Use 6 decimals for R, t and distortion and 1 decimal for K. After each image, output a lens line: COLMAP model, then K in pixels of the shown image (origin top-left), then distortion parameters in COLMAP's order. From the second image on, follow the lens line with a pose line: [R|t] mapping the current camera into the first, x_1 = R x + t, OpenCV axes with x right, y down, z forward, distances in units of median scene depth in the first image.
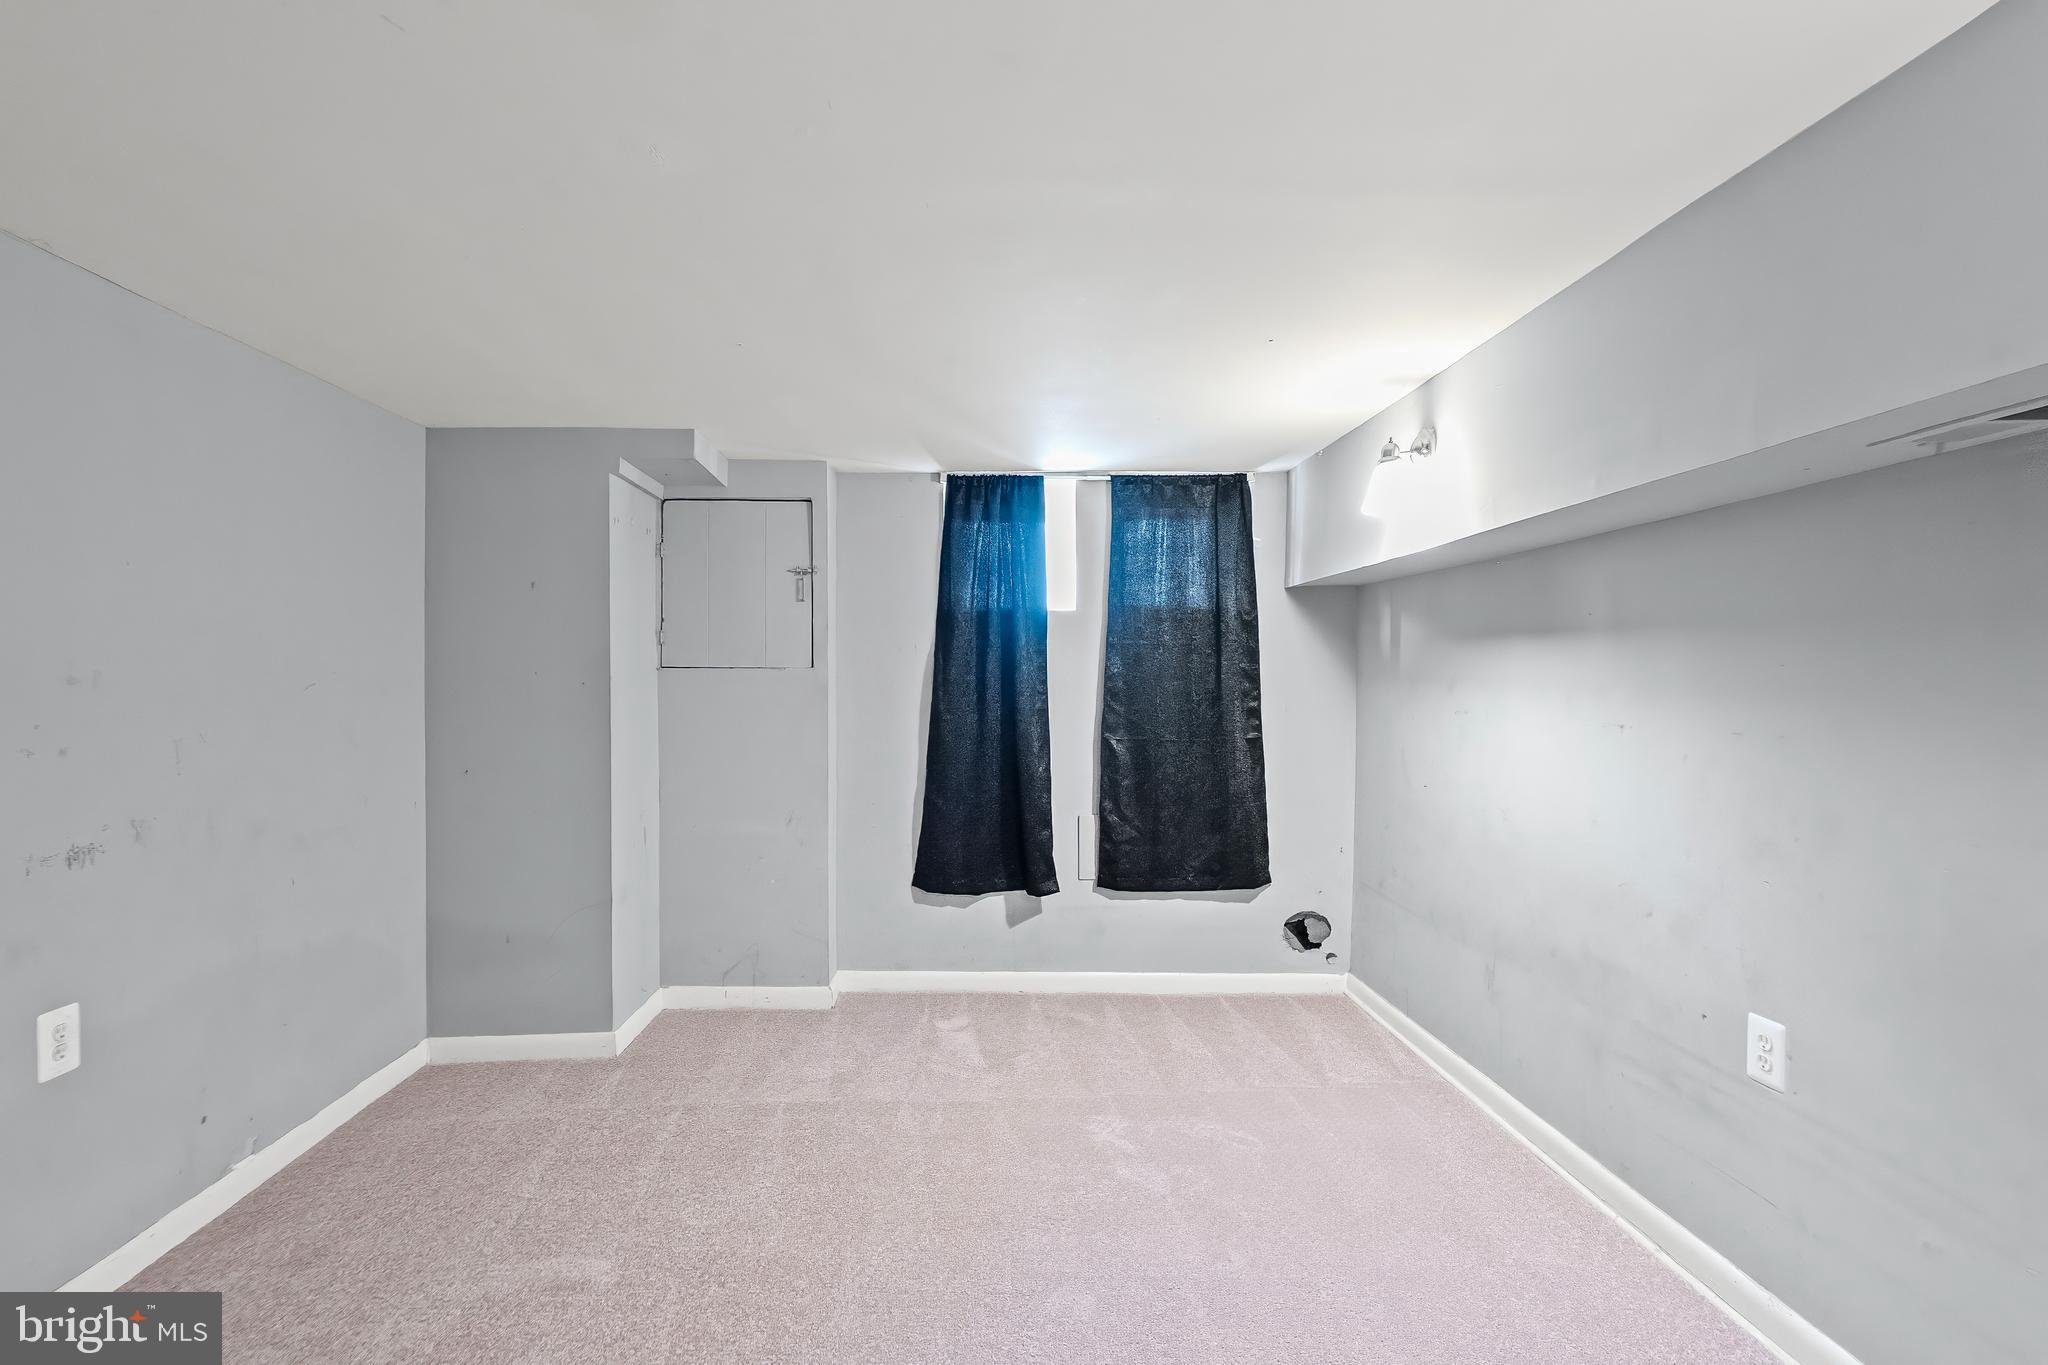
lens RADIAL K [[1005.2, 0, 1024.0], [0, 1005.2, 682.5], [0, 0, 1]] dist [-0.001521, 0.000091]
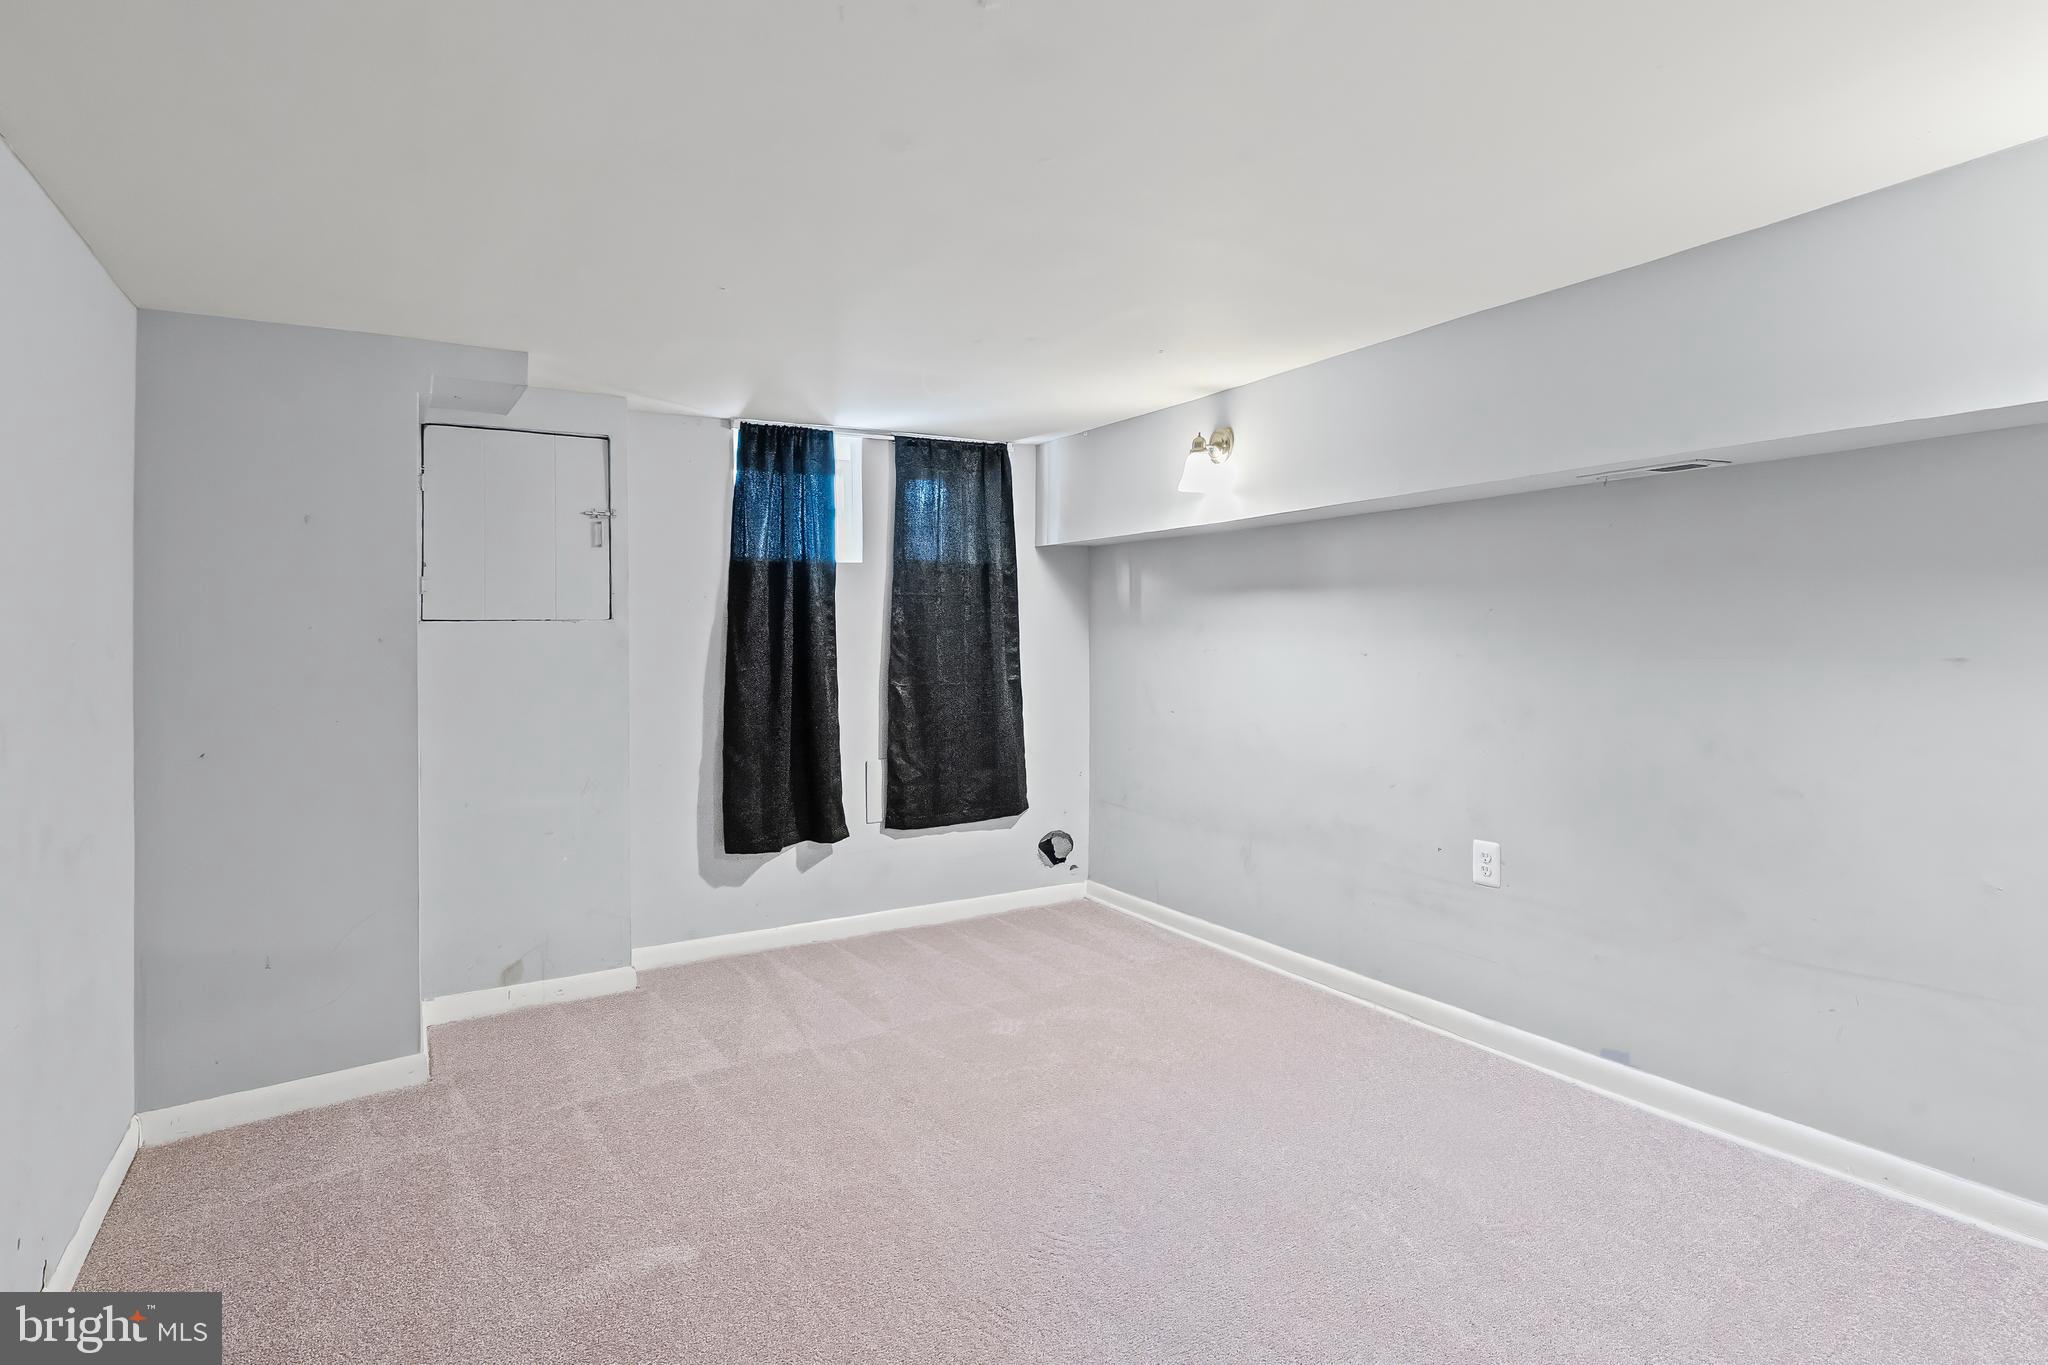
lens RADIAL K [[1055.7, 0, 1025.5], [0, 1055.7, 609.2], [0, 0, 1]] dist [-0.000943, 0.000236]
pose [[0.864369, -0.002020, 0.502853, -0.352953], [0.015719, 0.999612, -0.023004, 0.003915], [-0.502612, 0.027788, 0.864066, -0.023939]]
